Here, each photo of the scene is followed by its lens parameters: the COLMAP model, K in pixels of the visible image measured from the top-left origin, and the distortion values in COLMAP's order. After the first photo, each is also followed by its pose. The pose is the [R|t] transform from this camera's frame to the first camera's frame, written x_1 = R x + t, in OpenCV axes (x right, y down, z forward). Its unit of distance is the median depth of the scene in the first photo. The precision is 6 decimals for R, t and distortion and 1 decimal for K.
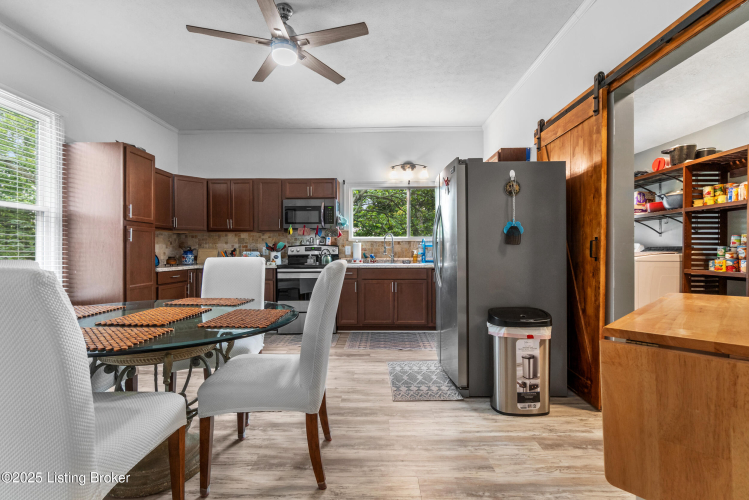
lens RADIAL K [[342.4, 0, 374.5], [0, 342.4, 250.0], [0, 0, 1]] dist [0.000321, -0.000041]
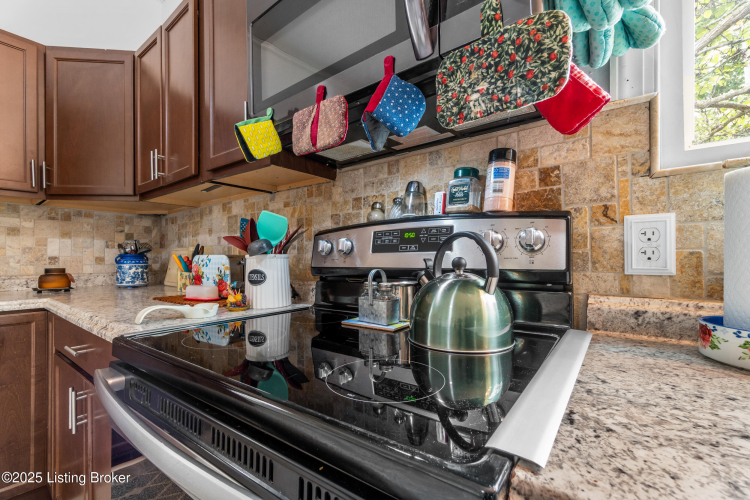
lens RADIAL K [[325.2, 0, 371.7], [0, 325.2, 252.7], [0, 0, 1]] dist [-0.003206, -0.000424]
pose [[0.801243, -0.008212, -0.598283, -0.101593], [0.008029, 0.999963, -0.002974, 0.004967], [0.598285, -0.002421, 0.801279, 0.943725]]
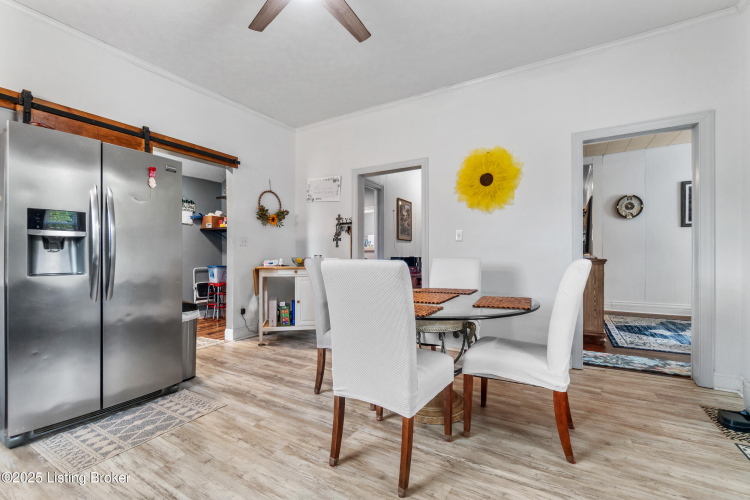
lens RADIAL K [[325.2, 0, 371.7], [0, 325.2, 252.7], [0, 0, 1]] dist [-0.003206, -0.000424]
pose [[-0.861356, 0.005889, 0.507968, -0.427260], [0.000518, 0.999942, -0.010714, 0.011762], [-0.508002, -0.008965, -0.861309, 0.884668]]
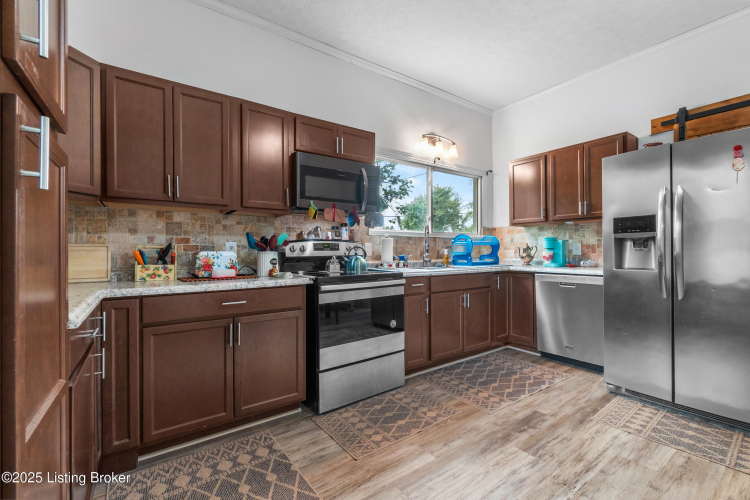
lens RADIAL K [[325.2, 0, 371.7], [0, 325.2, 252.7], [0, 0, 1]] dist [-0.003206, -0.000424]
pose [[0.804760, -0.002551, 0.593594, -0.498929], [0.002278, 0.999997, 0.001208, 0.007687], [-0.593595, 0.000380, 0.804763, 0.564483]]
